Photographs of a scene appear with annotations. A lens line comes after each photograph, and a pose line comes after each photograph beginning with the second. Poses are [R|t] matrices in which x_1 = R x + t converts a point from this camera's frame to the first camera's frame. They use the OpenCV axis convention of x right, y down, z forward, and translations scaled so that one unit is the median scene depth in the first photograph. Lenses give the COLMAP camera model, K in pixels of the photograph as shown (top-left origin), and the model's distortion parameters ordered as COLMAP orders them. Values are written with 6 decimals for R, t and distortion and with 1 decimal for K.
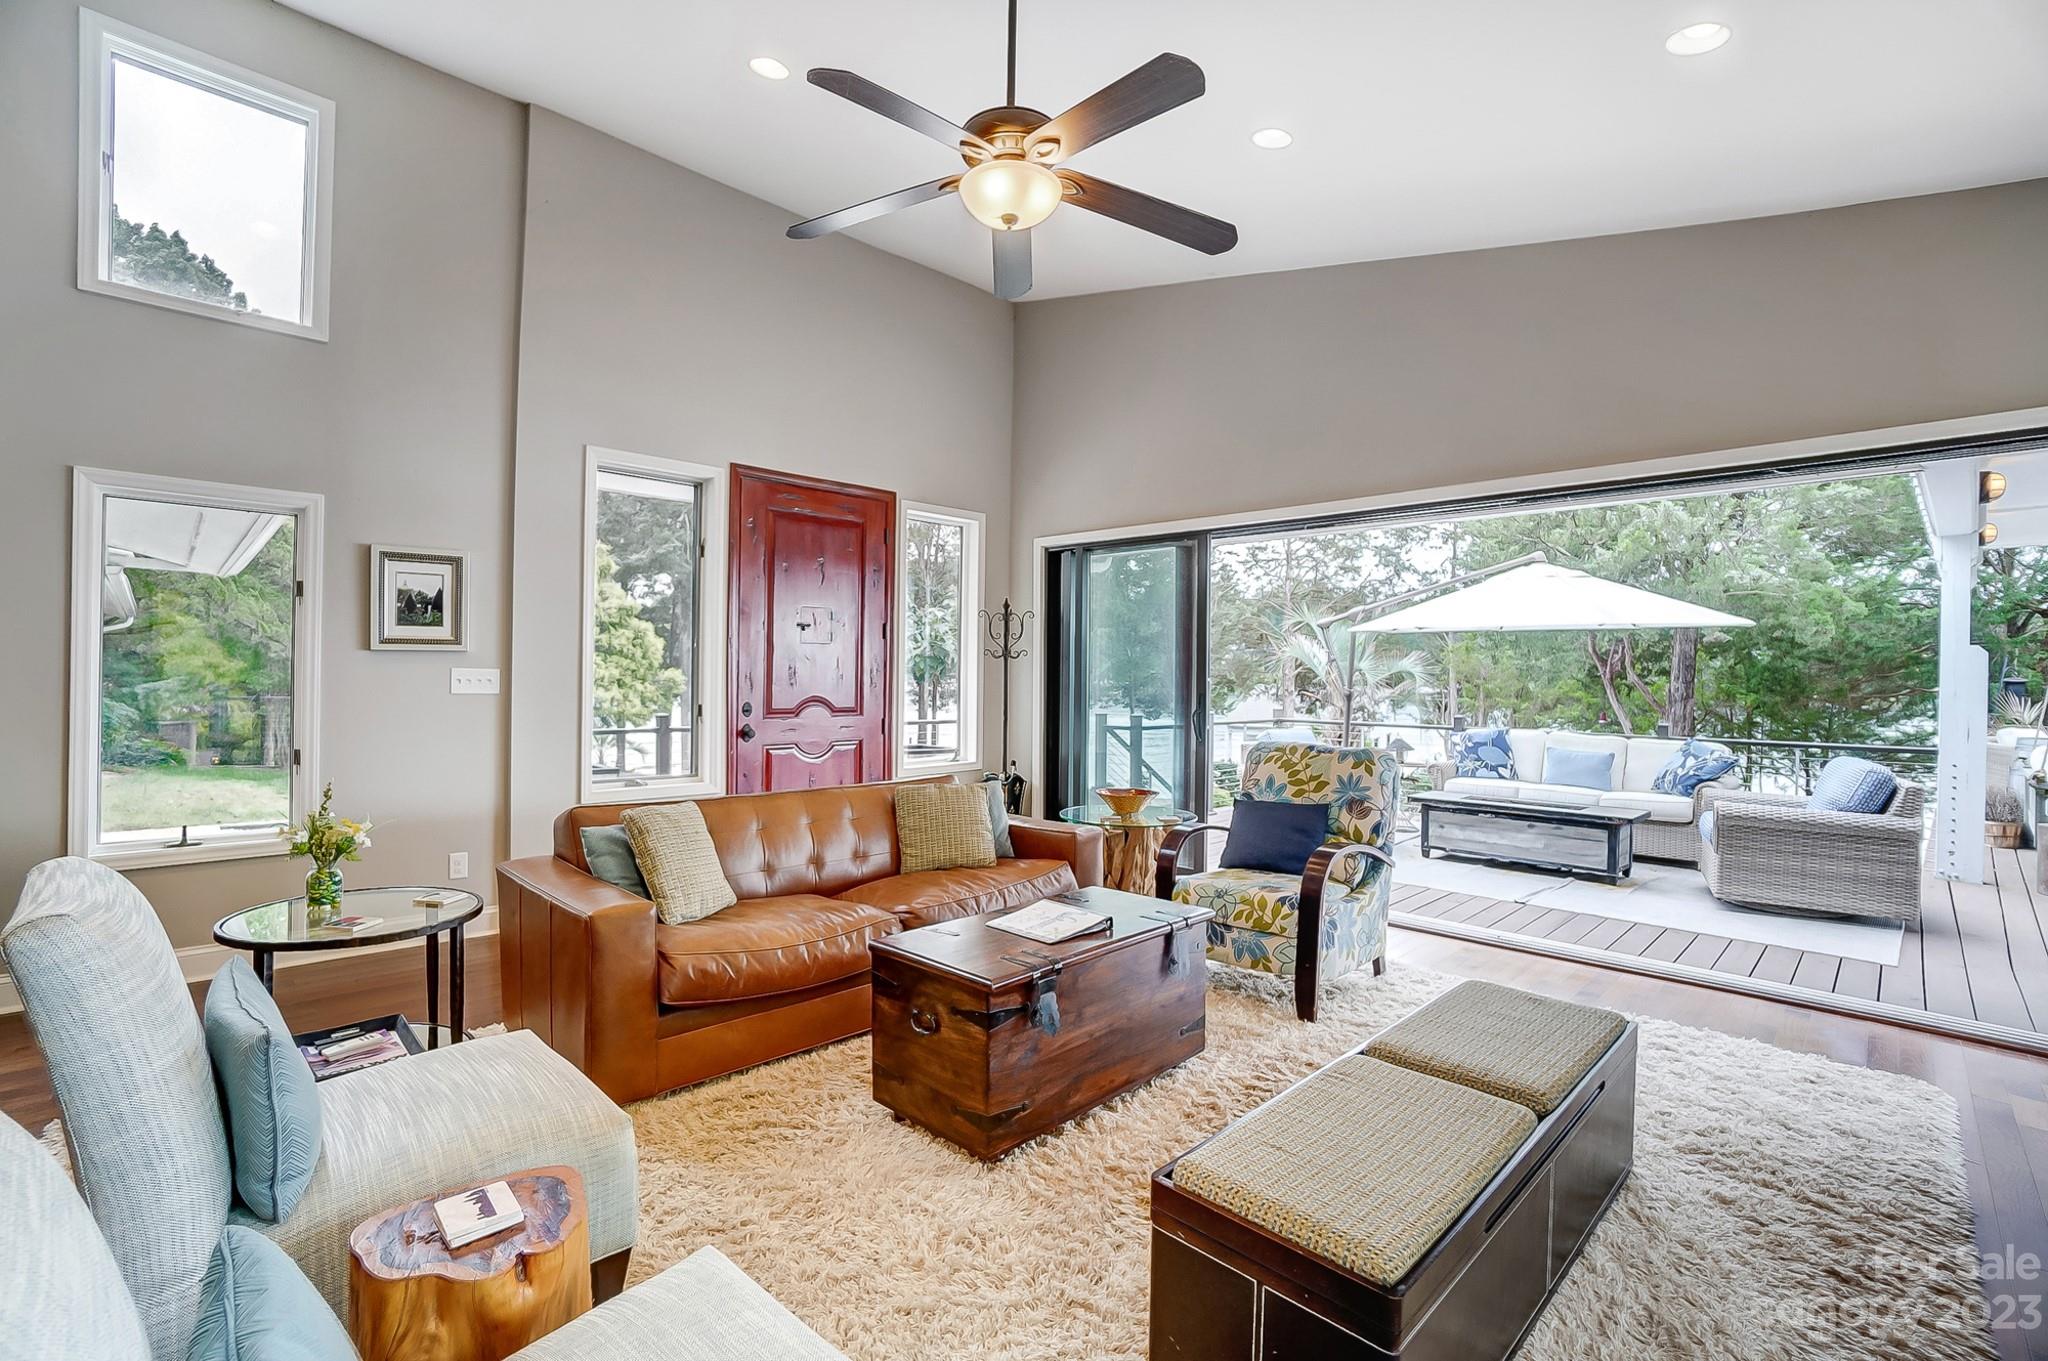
lens RADIAL K [[914.7, 0, 1024.2], [0, 914.7, 675.8], [0, 0, 1]] dist [-0.058331, 0.022258]
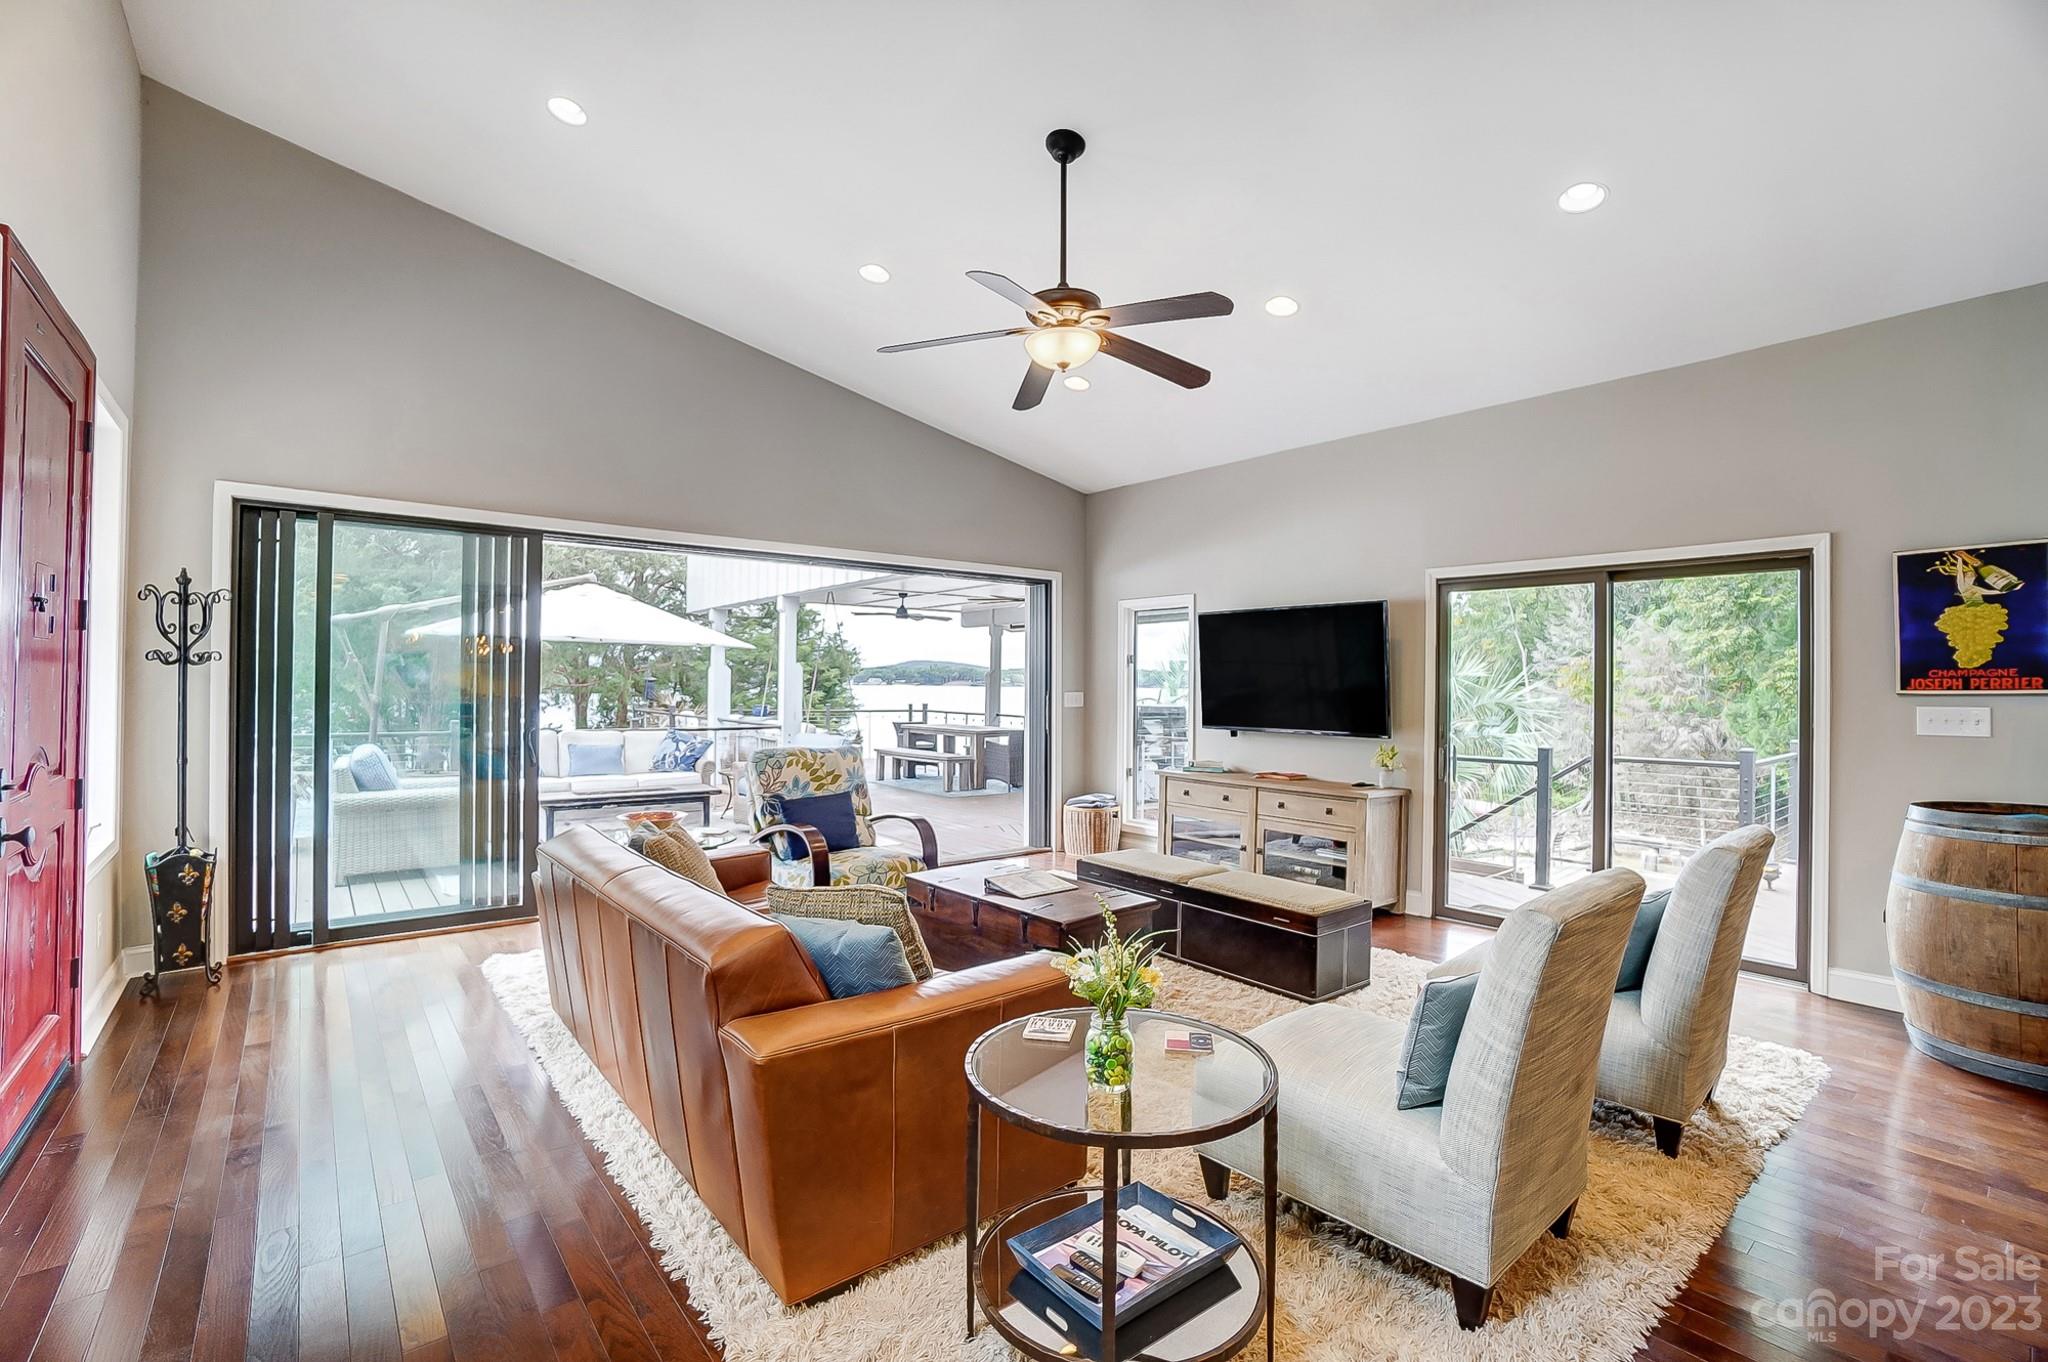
lens RADIAL K [[903.6, 0, 1019.8], [0, 903.6, 675.0], [0, 0, 1]] dist [-0.058396, 0.022086]
pose [[0.107289, -0.001587, 0.994227, -0.533342], [-0.009299, 0.999953, 0.002600, -0.017819], [-0.994184, -0.009524, 0.107270, 0.358173]]
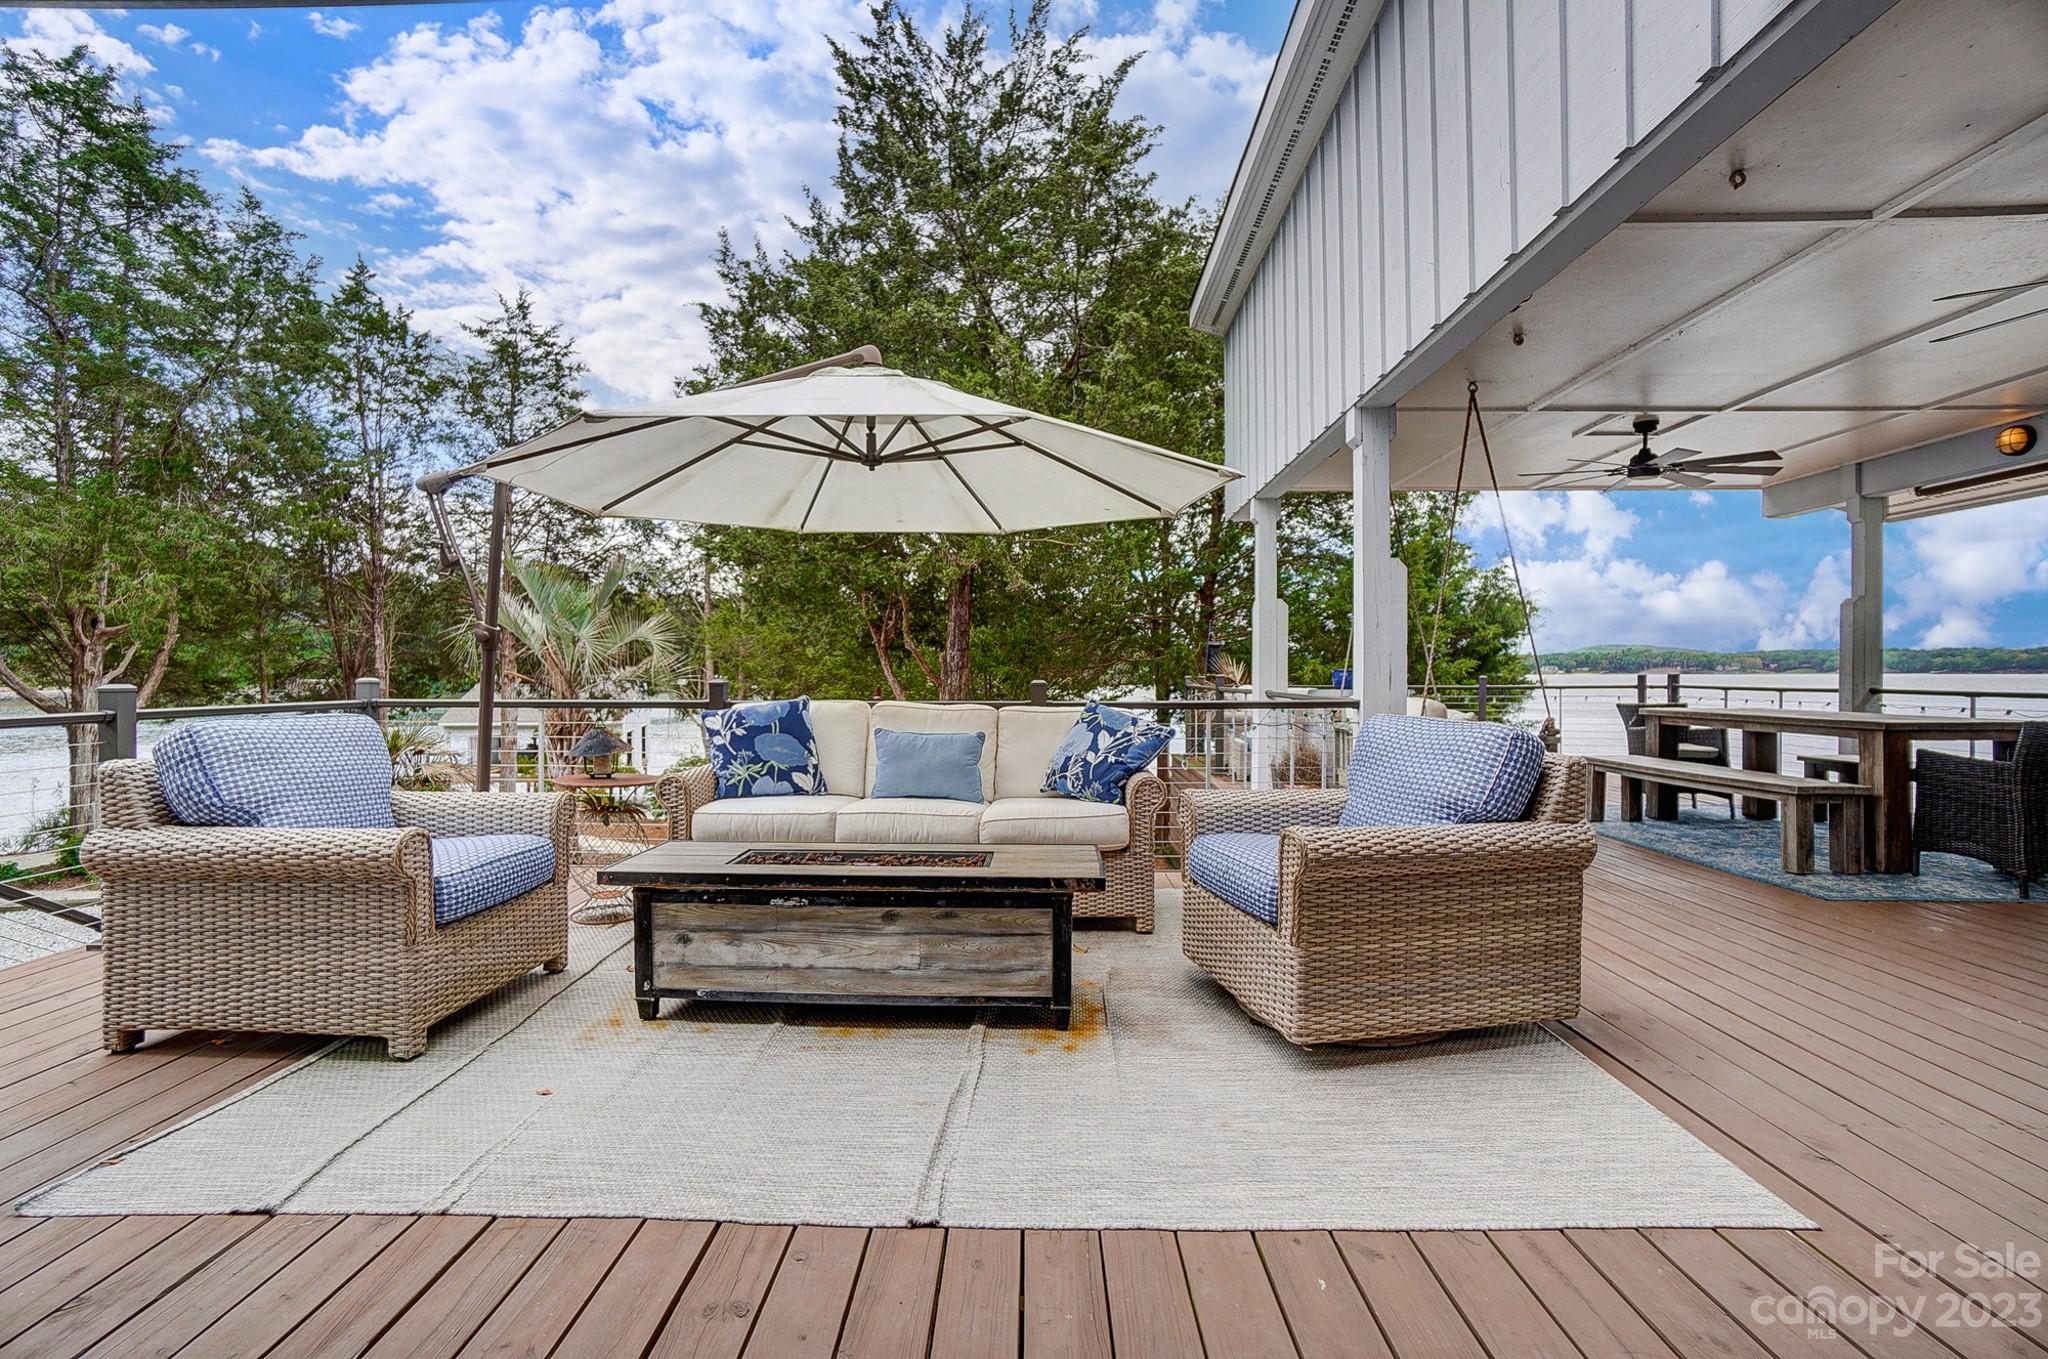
lens RADIAL K [[914.7, 0, 1024.2], [0, 914.7, 674.8], [0, 0, 1]] dist [-0.058331, 0.022258]
pose [[0.714307, -0.016344, 0.699641, 0.293978], [0.010906, 0.999866, 0.012223, 0.046211], [-0.699747, -0.001101, 0.714390, 0.613187]]
